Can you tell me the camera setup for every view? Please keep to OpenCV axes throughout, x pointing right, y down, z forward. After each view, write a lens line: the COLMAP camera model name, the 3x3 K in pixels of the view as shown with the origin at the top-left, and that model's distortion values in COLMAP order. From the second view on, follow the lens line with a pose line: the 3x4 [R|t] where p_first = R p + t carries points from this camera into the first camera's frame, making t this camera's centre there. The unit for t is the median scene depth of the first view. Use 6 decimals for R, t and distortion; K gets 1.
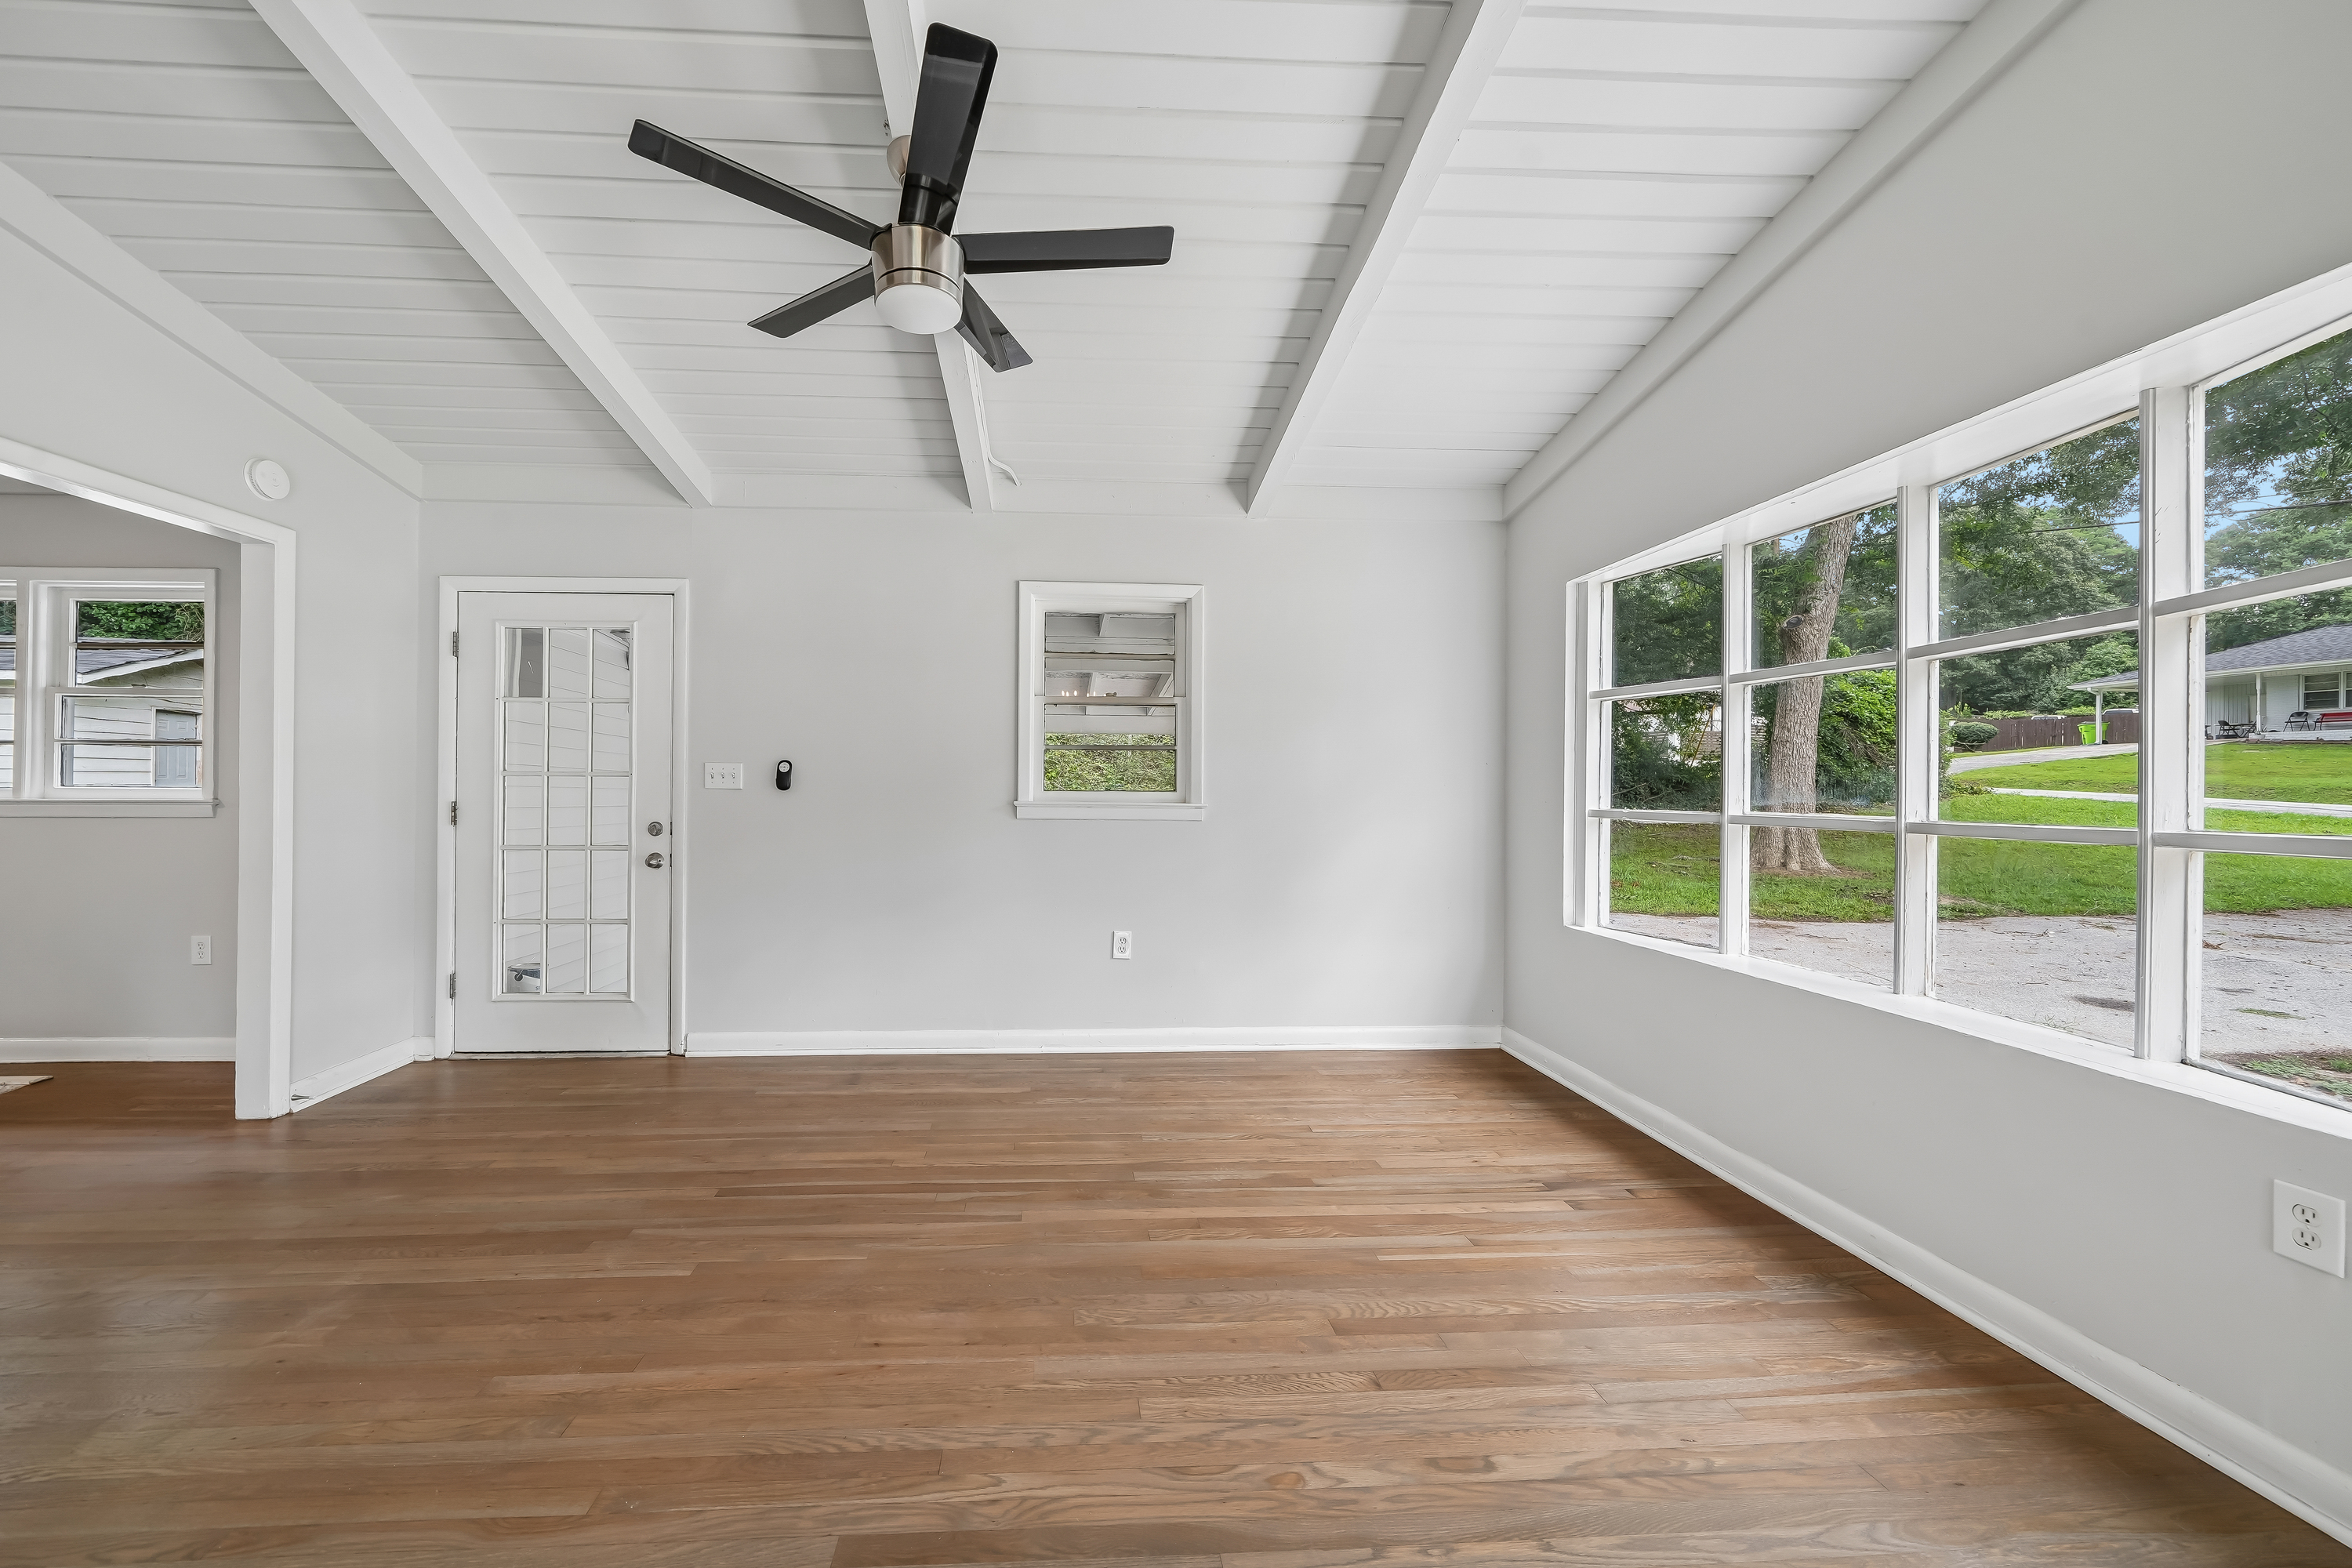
lens RADIAL K [[858.9, 0, 1113.1], [0, 858.9, 798.0], [0, 0, 1]] dist [0.000638, -0.000052]
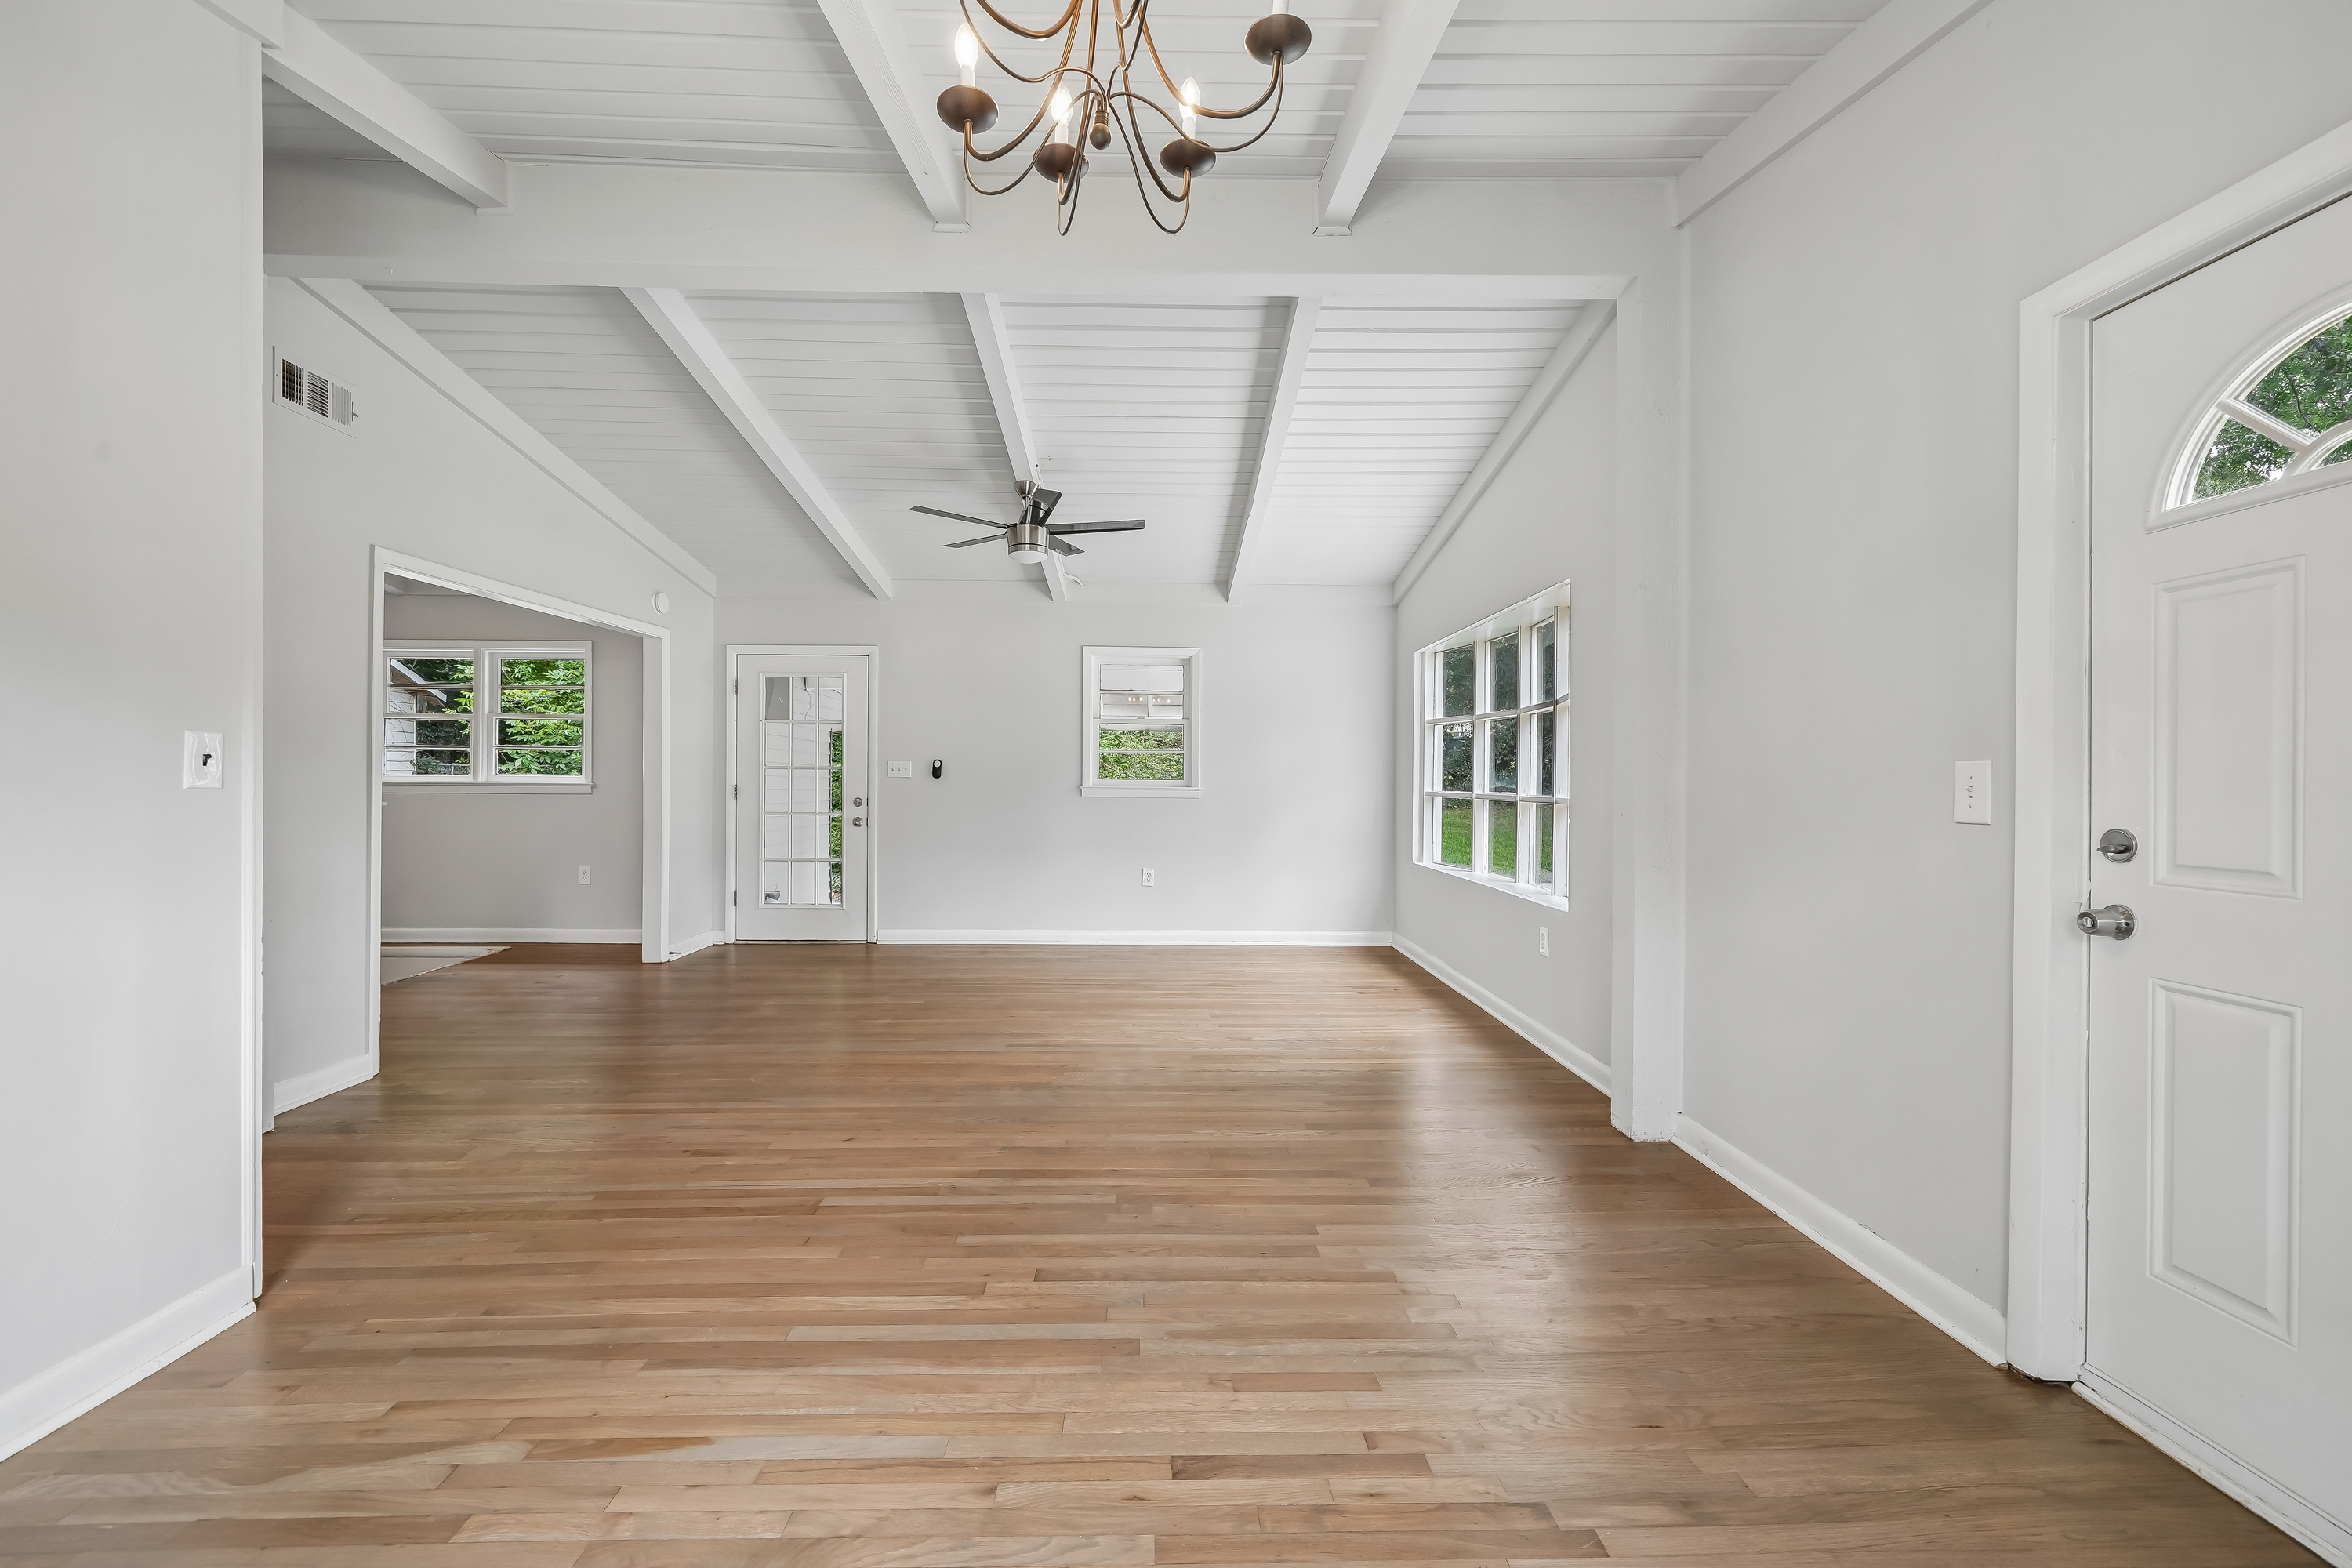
lens RADIAL K [[932.9, 0, 1167.9], [0, 932.9, 809.2], [0, 0, 1]] dist [-0.008491, 0.000027]
pose [[0.999017, 0.004227, -0.044135, 0.137279], [-0.003188, 0.999717, 0.023578, 0.006641], [0.044222, -0.023414, 0.998747, -0.799062]]
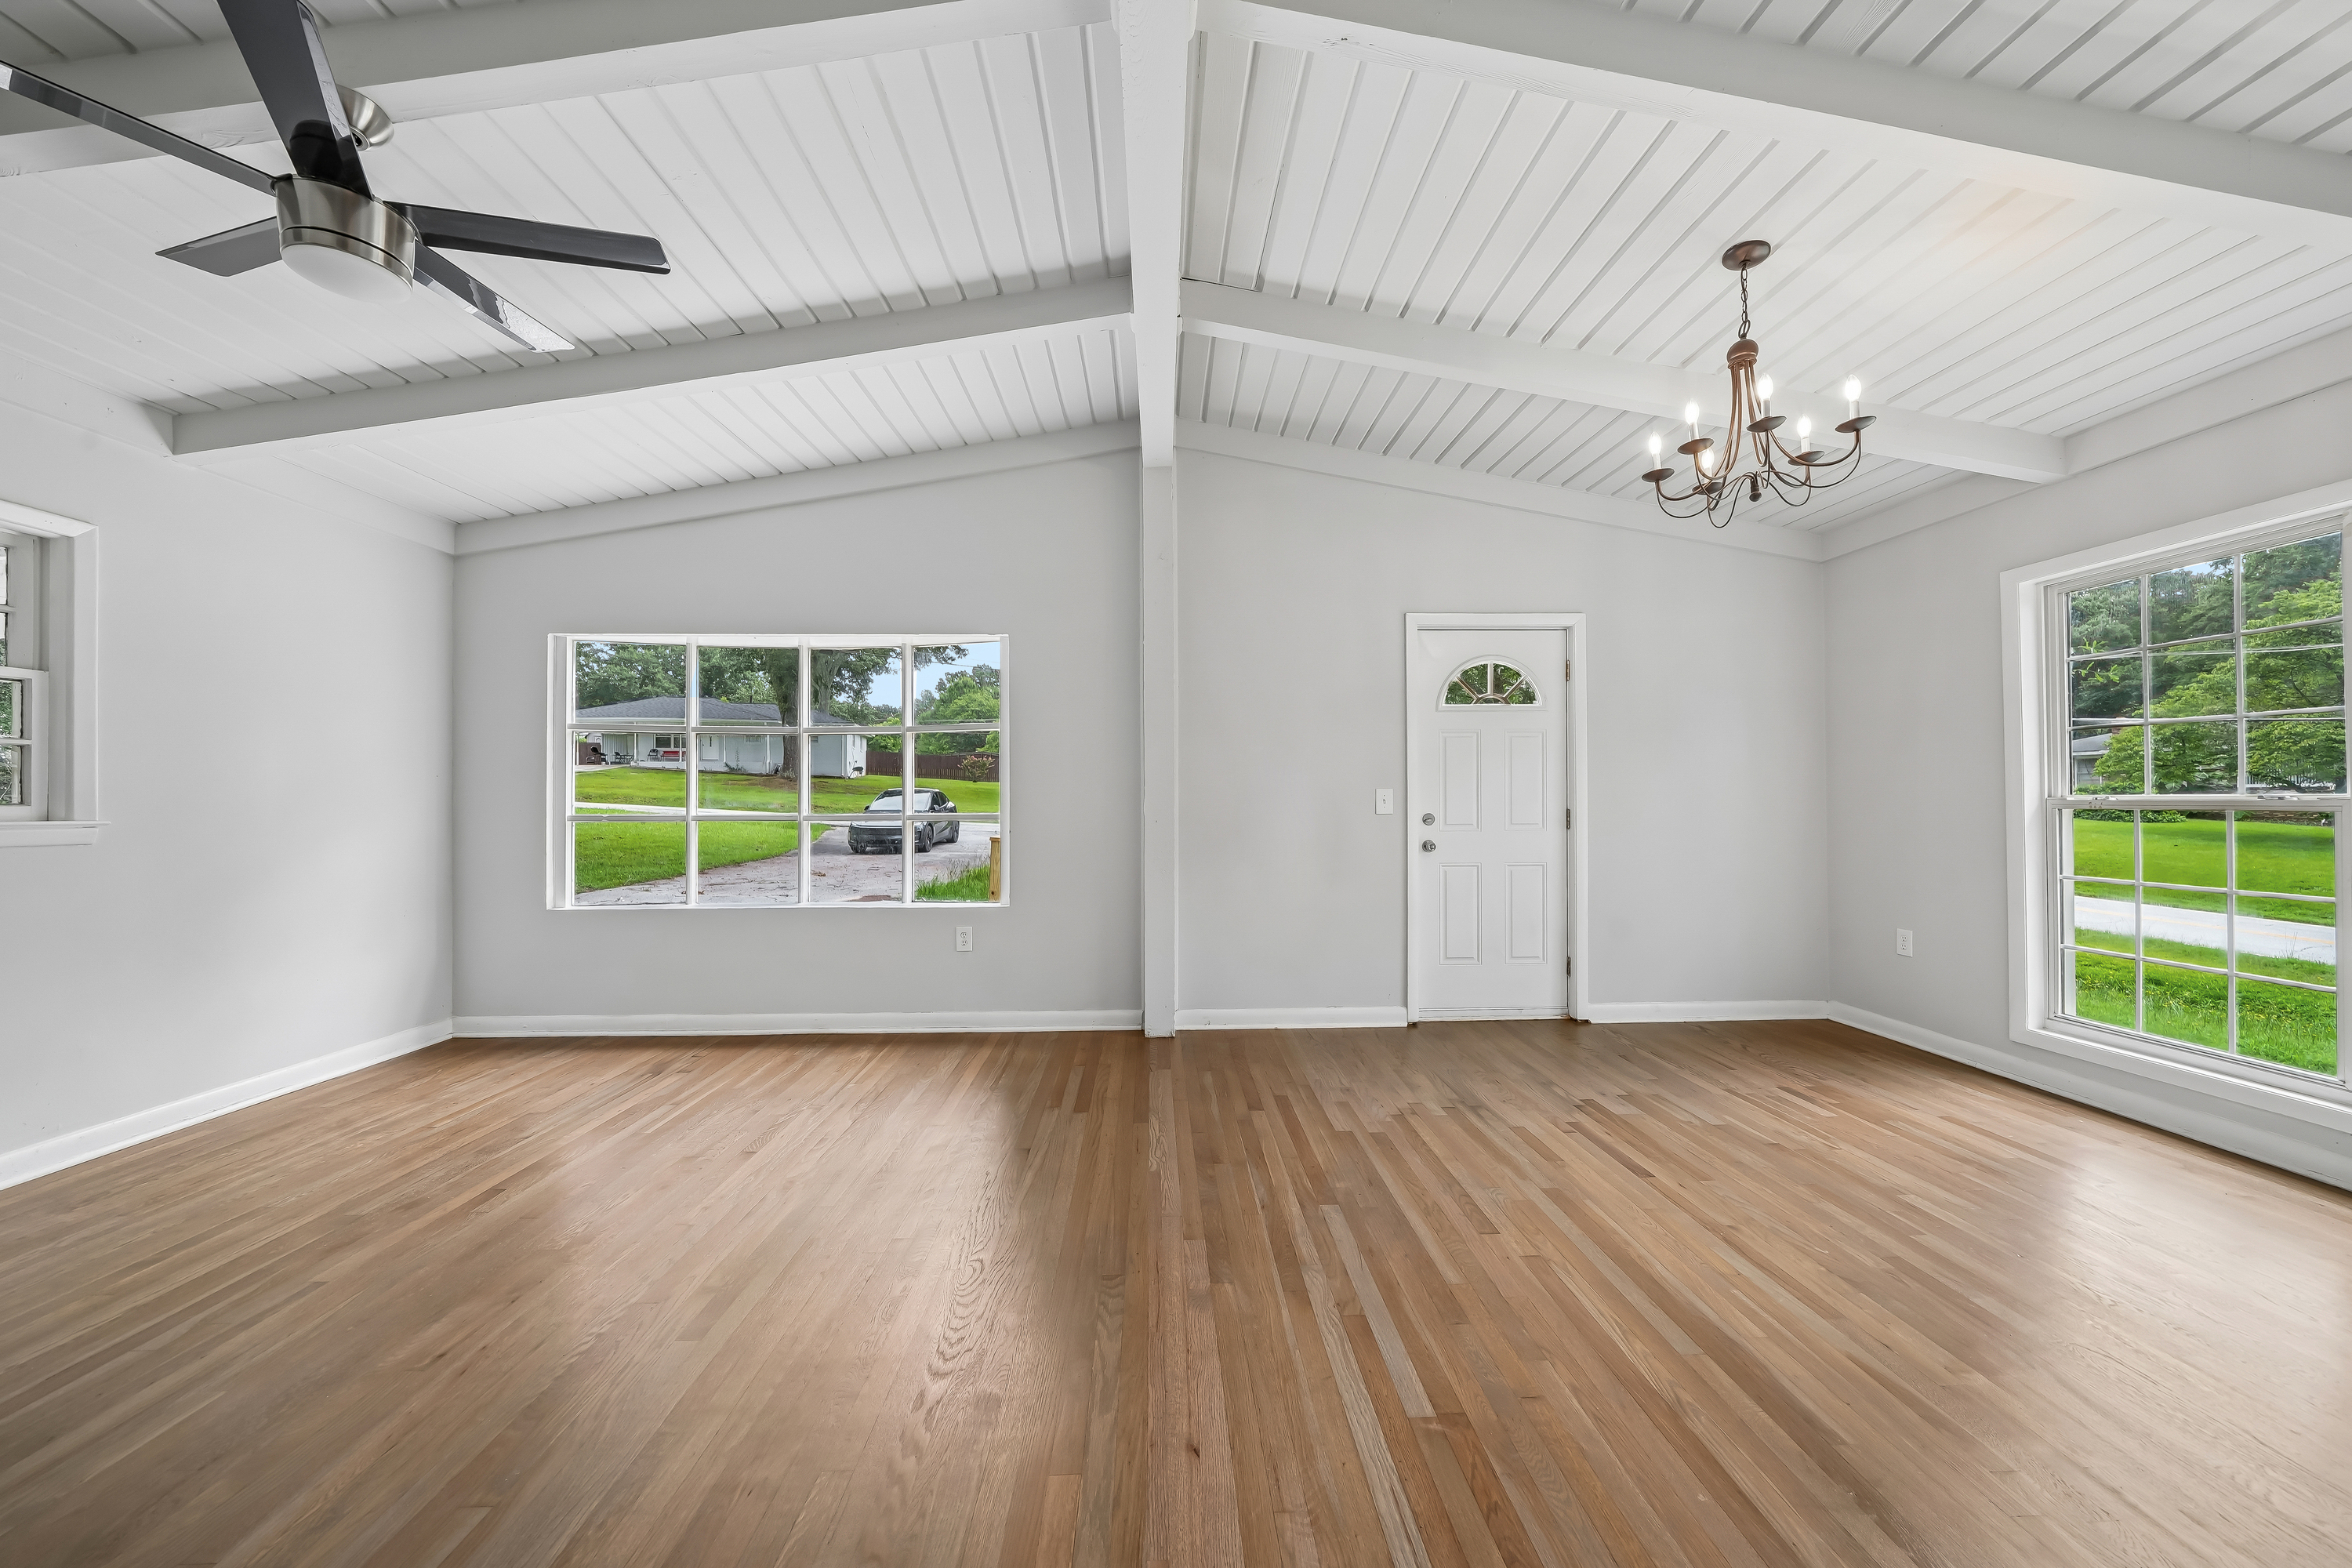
lens RADIAL K [[828.9, 0, 1170.5], [0, 828.9, 794.6], [0, 0, 1]] dist [-0.001603, -0.000229]
pose [[0.033009, 0.003346, 0.999449, -0.643181], [0.012504, 0.999915, -0.003761, -0.001537], [-0.999377, 0.012621, 0.032964, 0.058835]]
